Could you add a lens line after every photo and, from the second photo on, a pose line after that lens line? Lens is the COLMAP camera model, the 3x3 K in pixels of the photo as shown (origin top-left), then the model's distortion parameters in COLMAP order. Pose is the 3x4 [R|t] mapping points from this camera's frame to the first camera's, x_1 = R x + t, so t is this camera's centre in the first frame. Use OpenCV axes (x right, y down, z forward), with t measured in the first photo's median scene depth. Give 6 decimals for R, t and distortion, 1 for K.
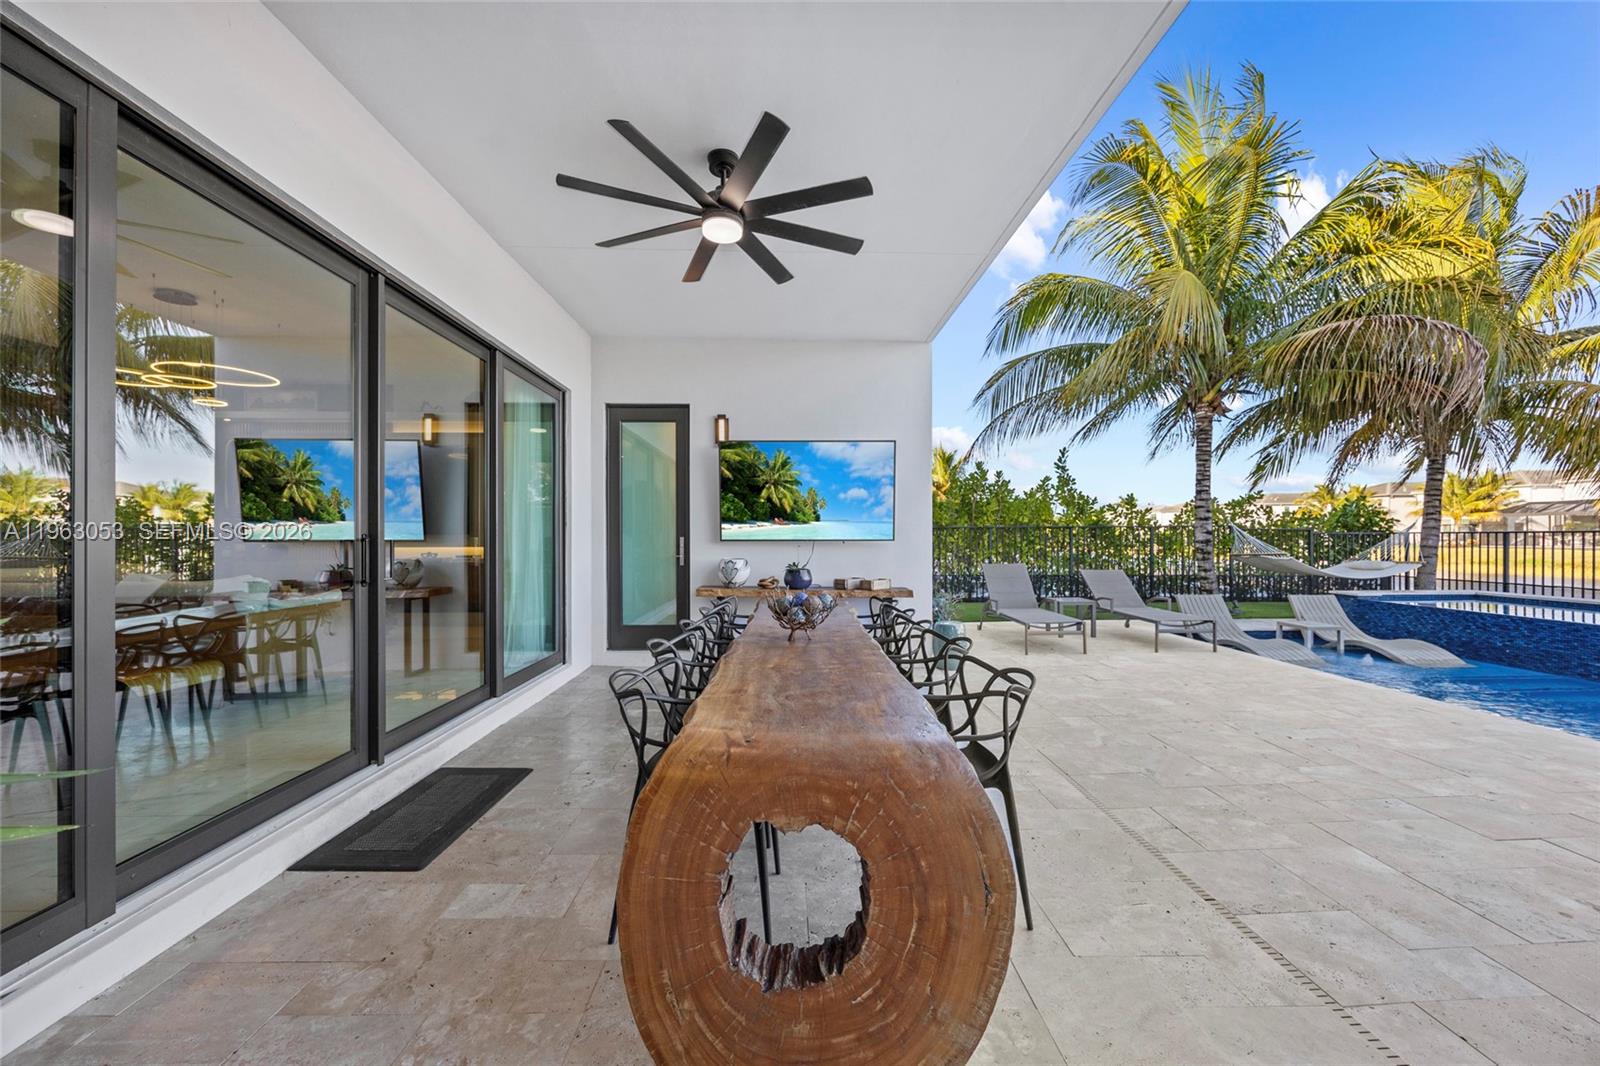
lens RADIAL K [[608.0, 0, 804.7], [0, 608.0, 548.9], [0, 0, 1]] dist [-0.003798, -0.000405]
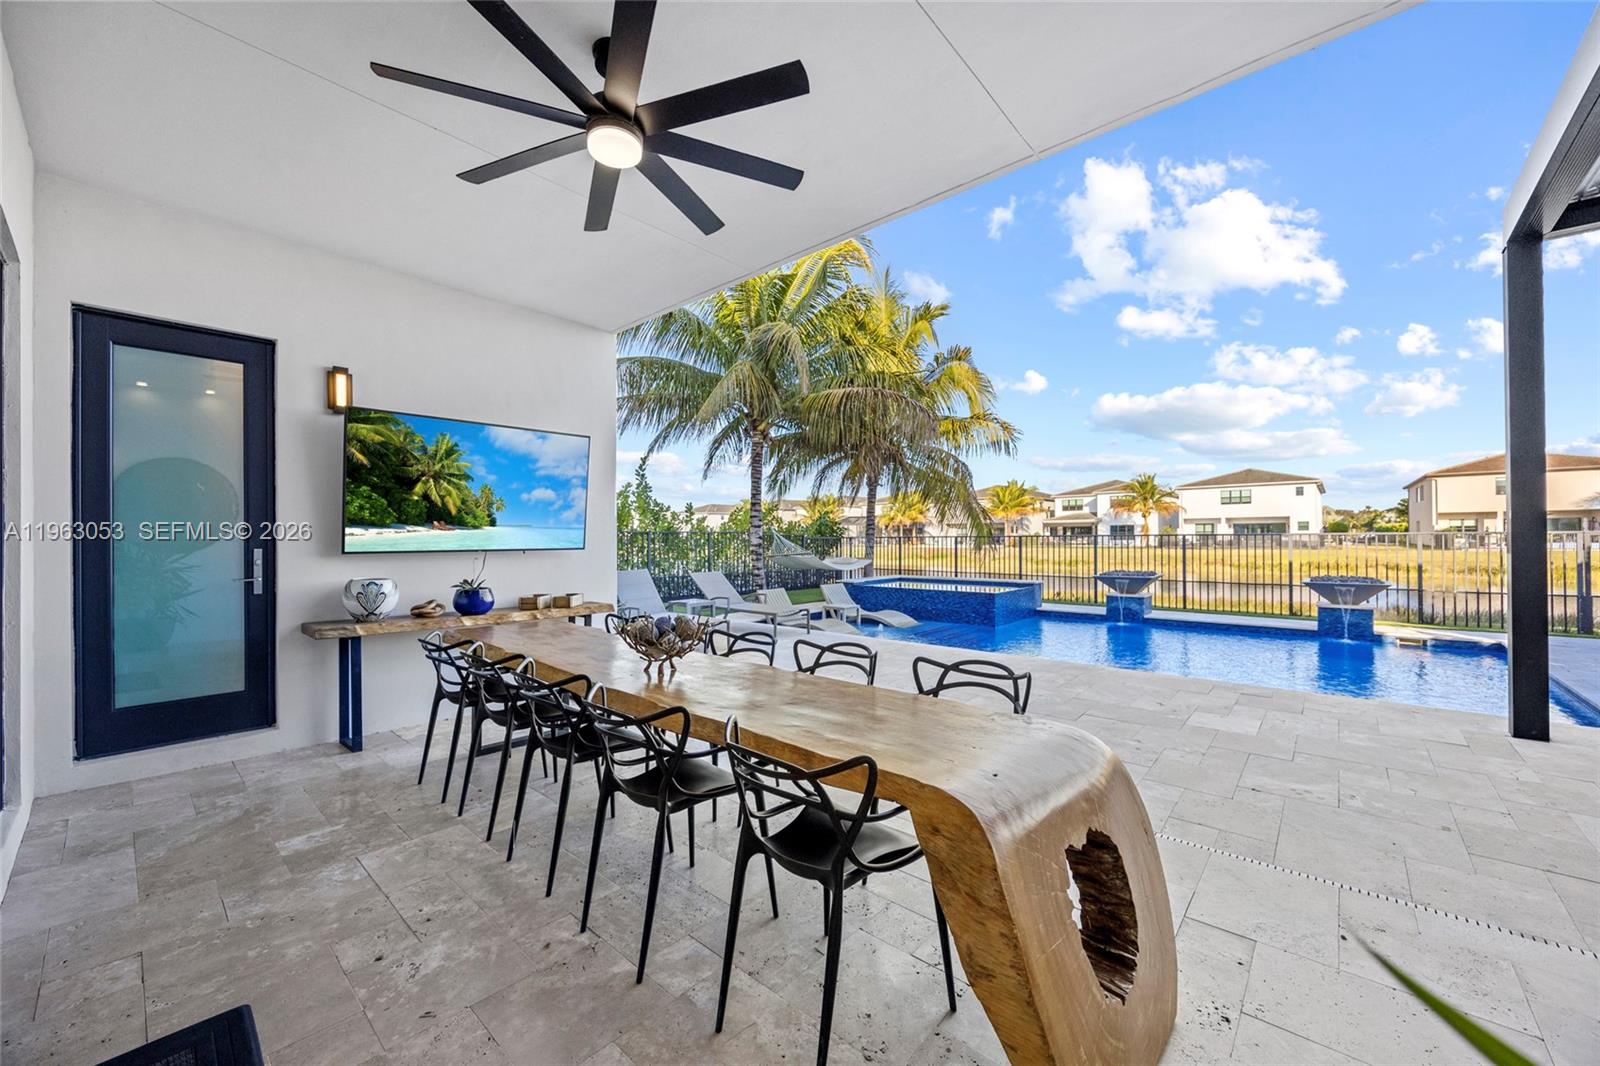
lens RADIAL K [[608.0, 0, 804.4], [0, 608.0, 533.2], [0, 0, 1]] dist [-0.003798, -0.000405]
pose [[0.684327, 0.004226, 0.729163, -0.281369], [0.017823, 0.999587, -0.022521, -0.011651], [-0.728957, 0.028407, 0.683970, 0.156106]]
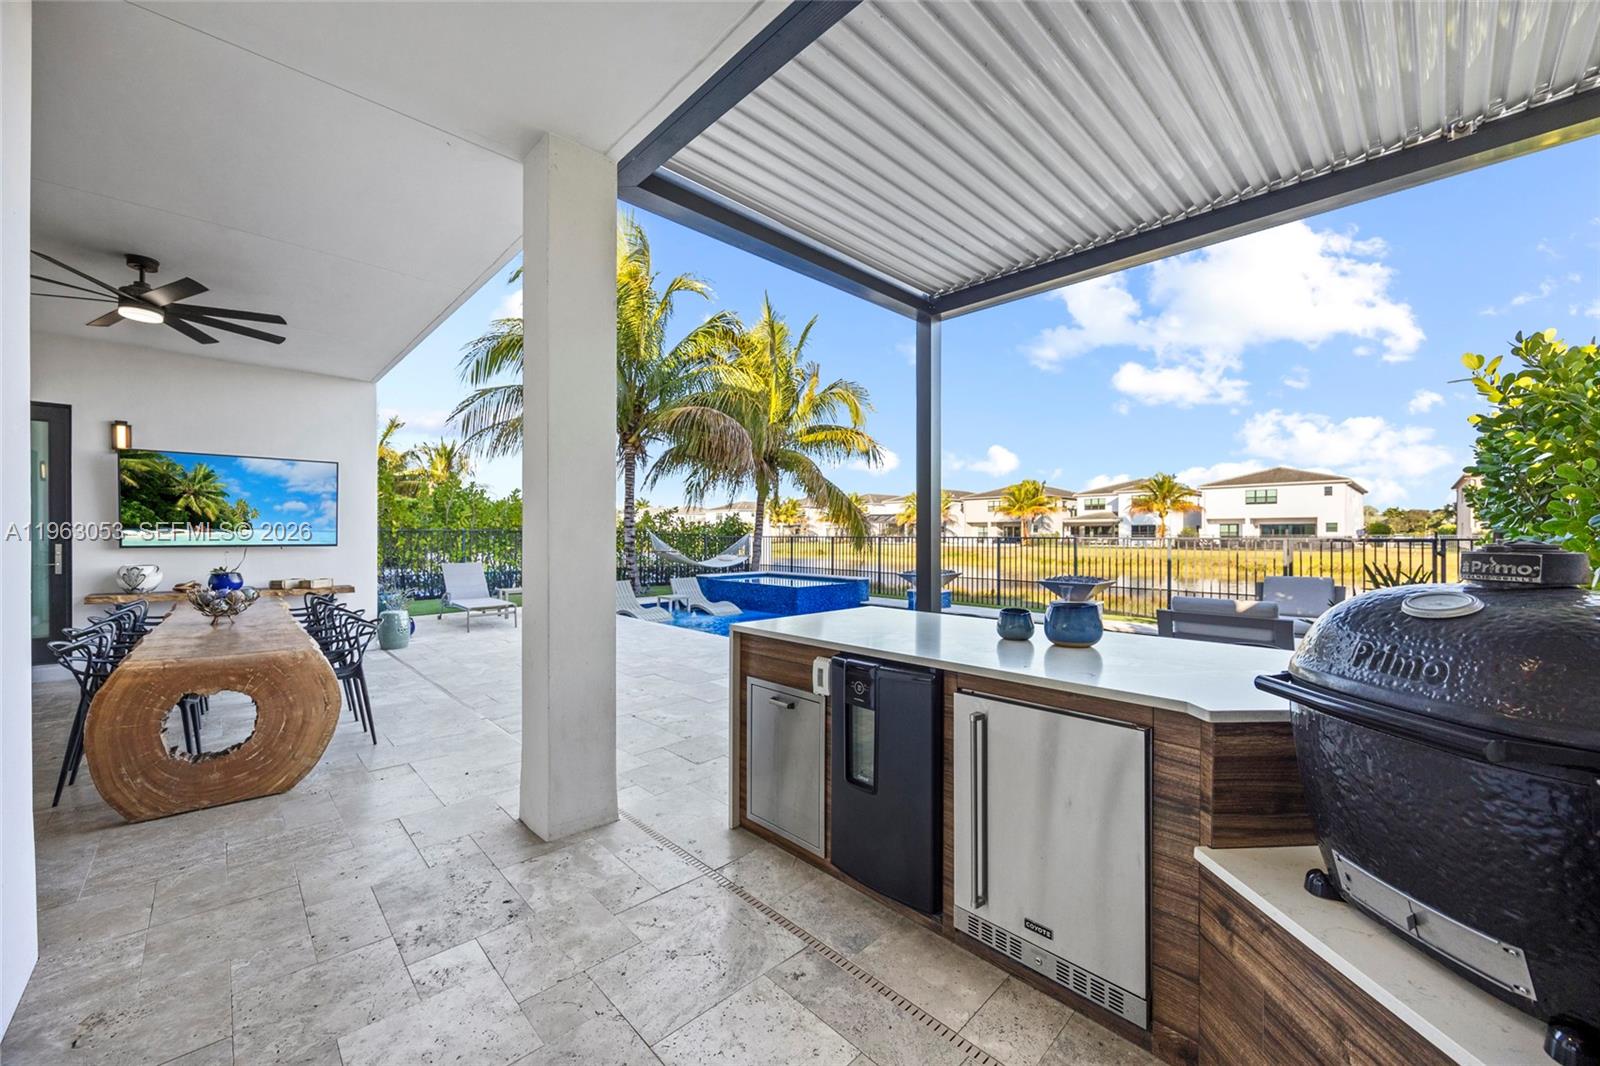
lens RADIAL K [[608.0, 0, 804.7], [0, 608.0, 538.3], [0, 0, 1]] dist [-0.003798, -0.000405]
pose [[0.736761, 0.000709, 0.676153, 0.020590], [0.008729, 0.999906, -0.010560, -0.008404], [-0.676097, 0.013682, 0.736686, -0.503251]]
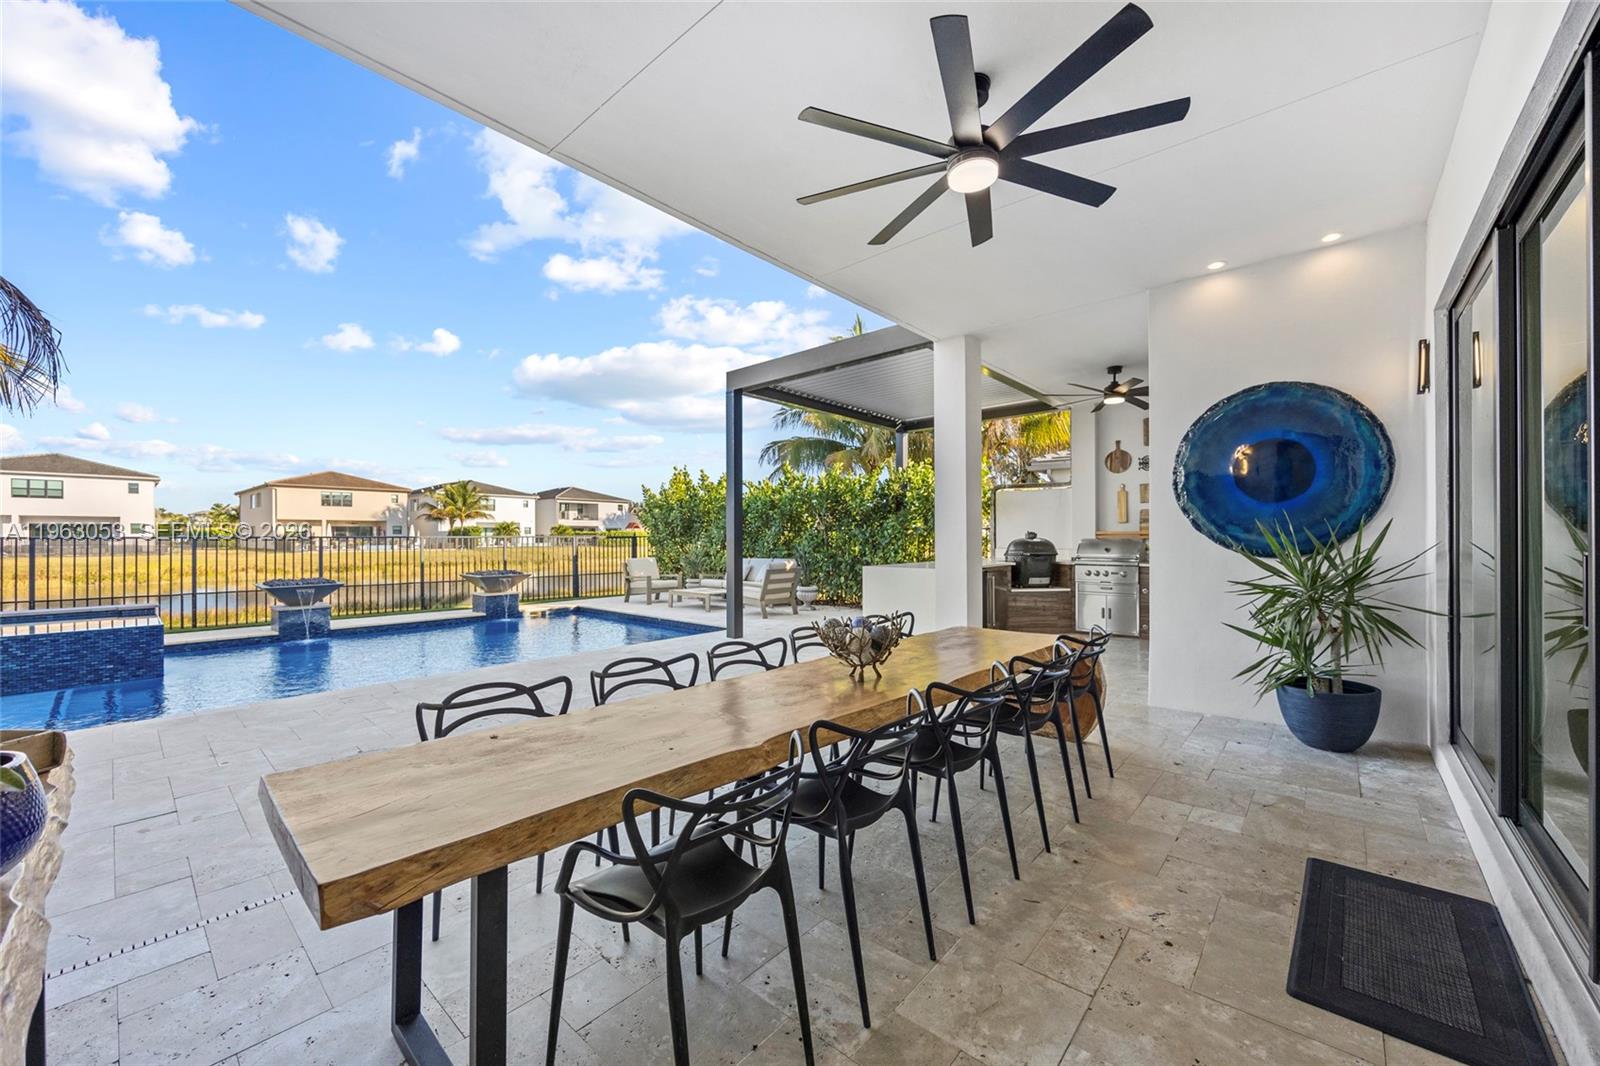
lens RADIAL K [[608.0, 0, 797.8], [0, 608.0, 532.8], [0, 0, 1]] dist [-0.003798, -0.000405]
pose [[-0.729703, 0.009729, 0.683695, -0.280582], [0.017130, 0.999845, 0.004055, -0.024740], [-0.683550, 0.014671, -0.729756, 0.938674]]
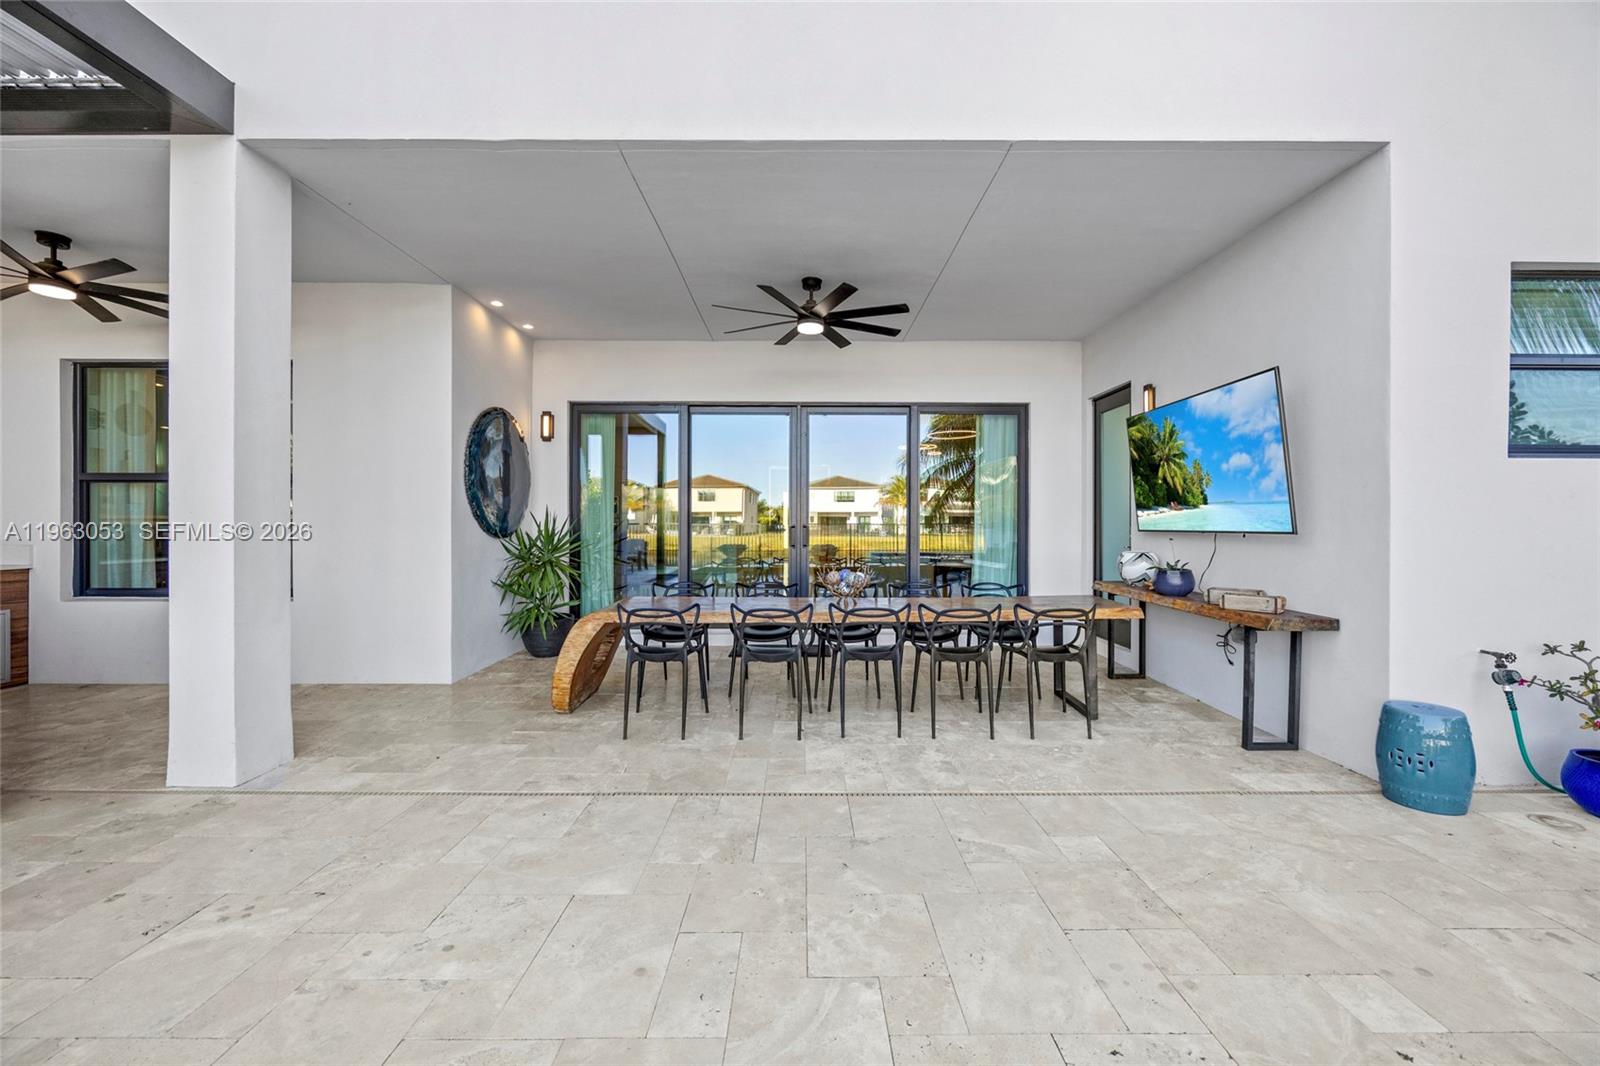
lens RADIAL K [[608.0, 0, 805.1], [0, 608.0, 524.6], [0, 0, 1]] dist [-0.003798, -0.000405]
pose [[-0.027555, 0.002945, -0.999616, 0.757618], [-0.015051, 0.999881, 0.003361, -0.016782], [0.999507, 0.015138, -0.027508, 0.543792]]
